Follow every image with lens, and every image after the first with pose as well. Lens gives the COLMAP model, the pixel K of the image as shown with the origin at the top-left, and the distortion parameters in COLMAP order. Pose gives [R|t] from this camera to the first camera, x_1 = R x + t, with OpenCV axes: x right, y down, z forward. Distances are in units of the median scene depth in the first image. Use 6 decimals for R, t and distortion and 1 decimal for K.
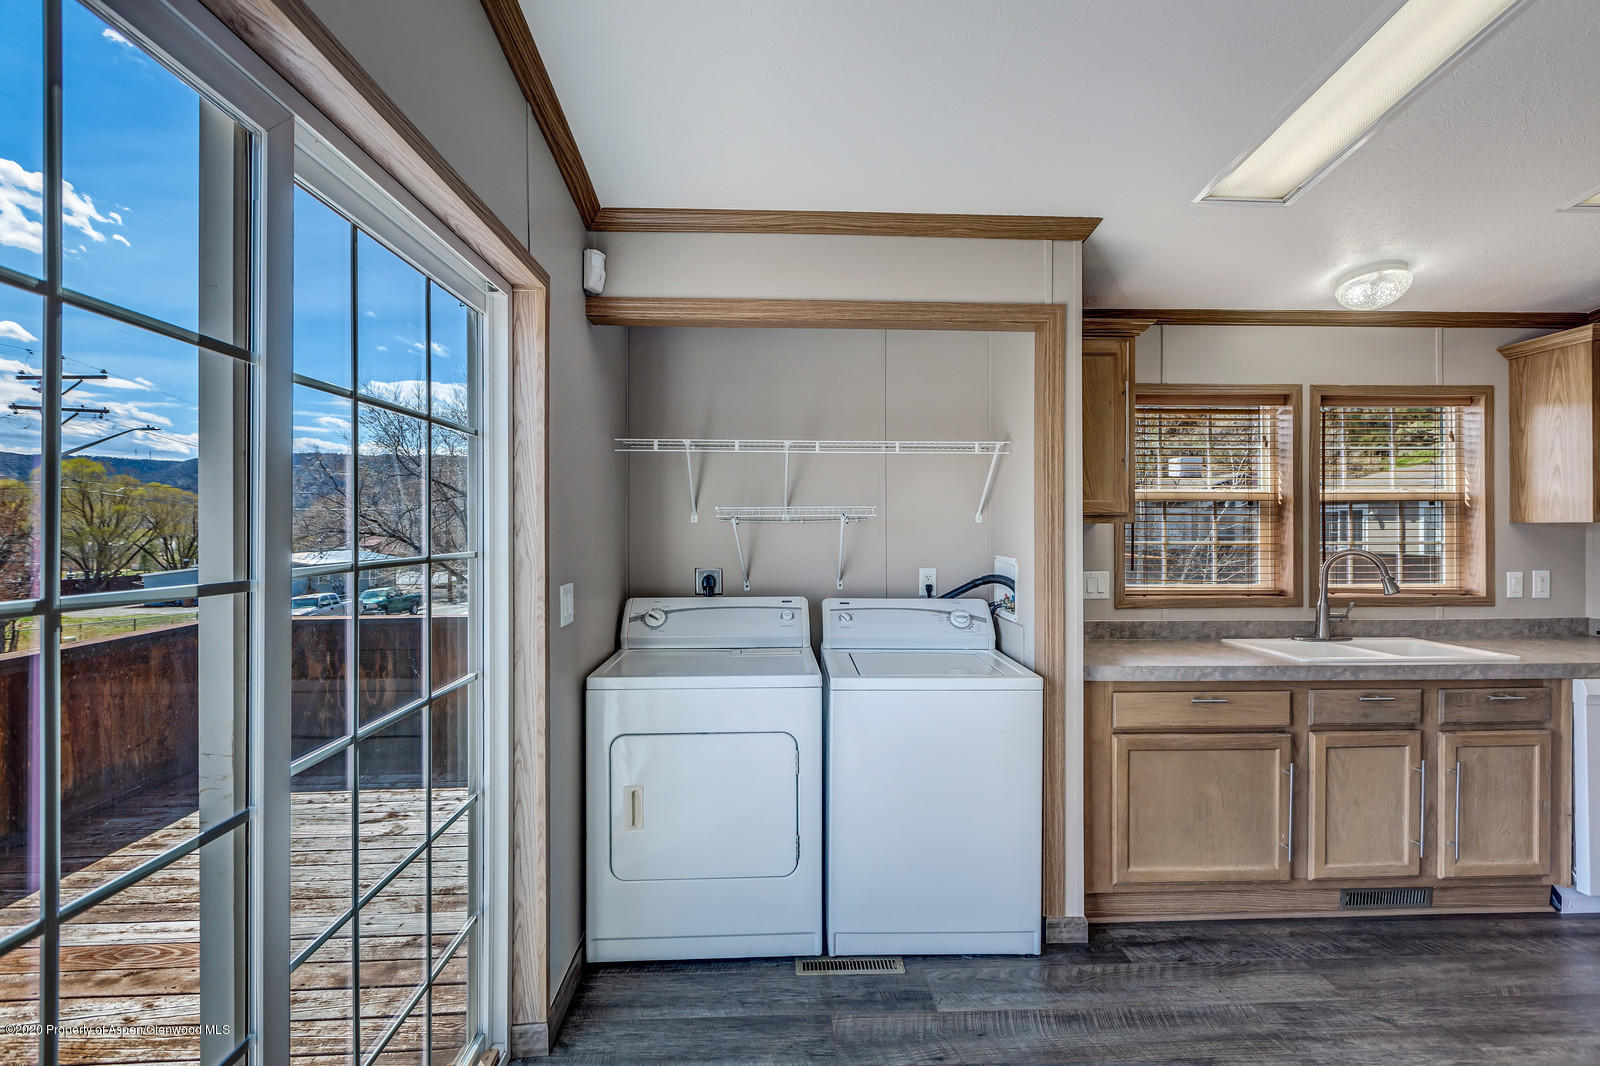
lens RADIAL K [[711.4, 0, 798.7], [0, 711.4, 523.9], [0, 0, 1]] dist [-0.004503, -0.000828]
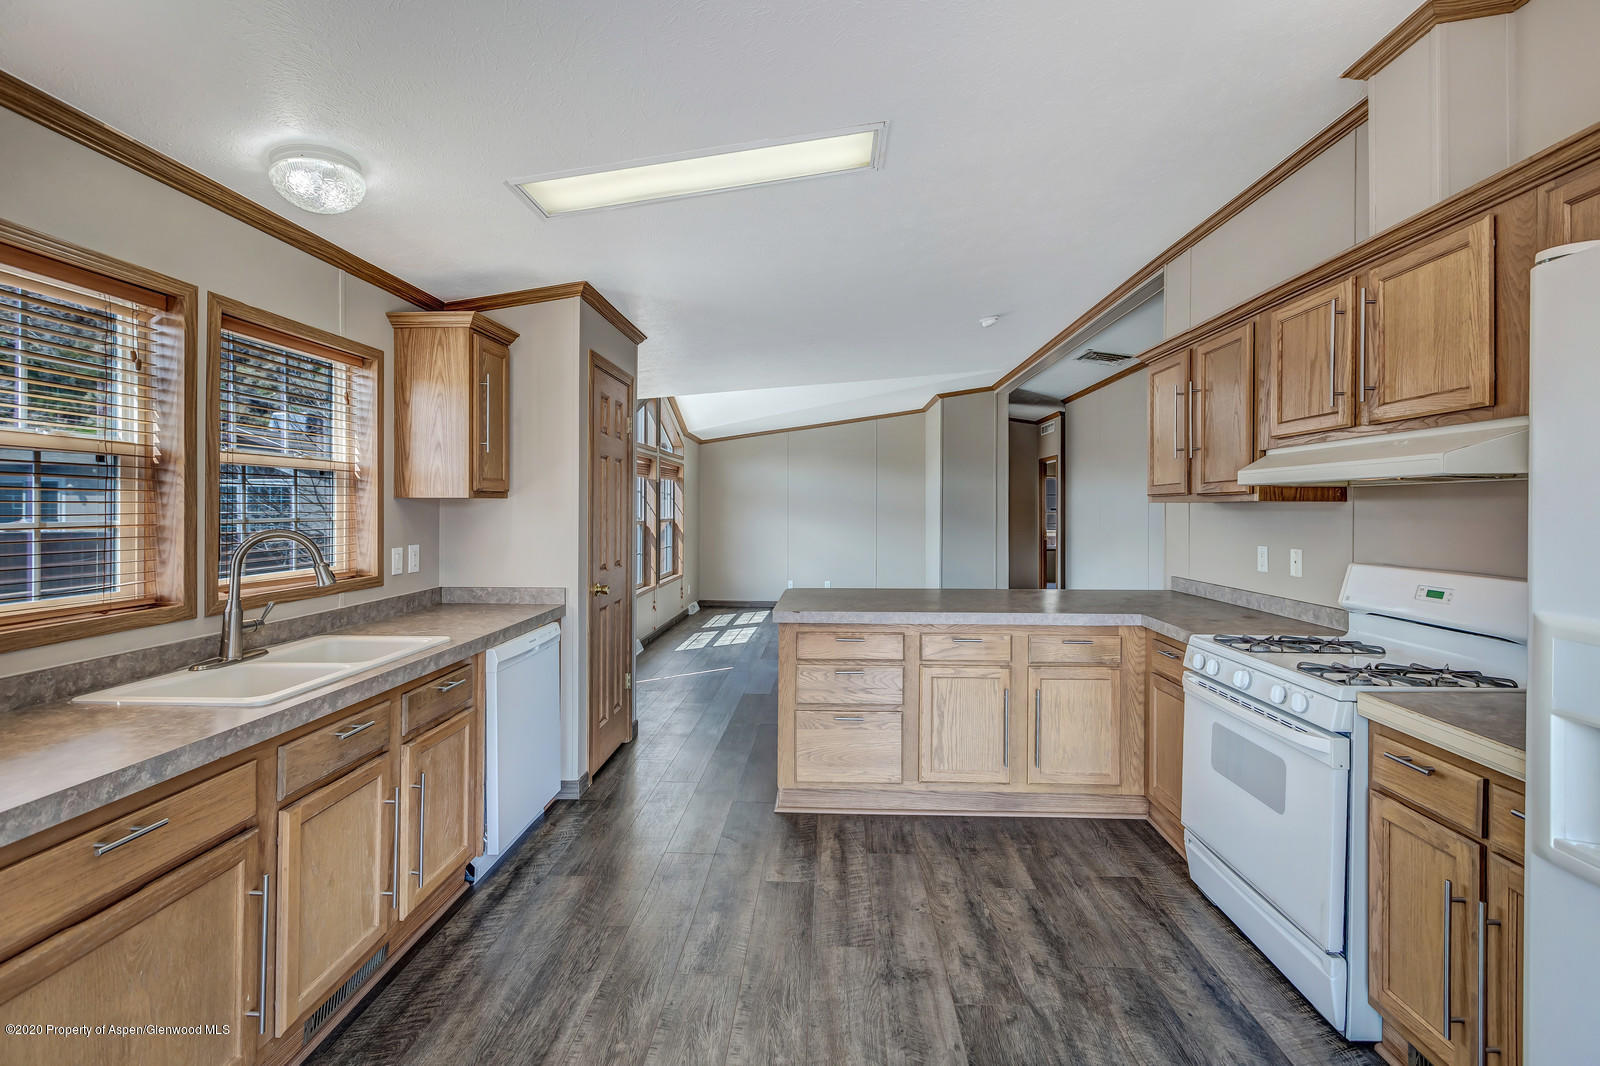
lens RADIAL K [[722.3, 0, 808.0], [0, 722.3, 507.2], [0, 0, 1]] dist [0.000782, 0.000011]
pose [[0.085292, 0.000191, 0.996356, 0.077777], [-0.009676, 0.999953, 0.000636, 0.006063], [-0.996309, -0.009695, 0.085289, 0.368246]]
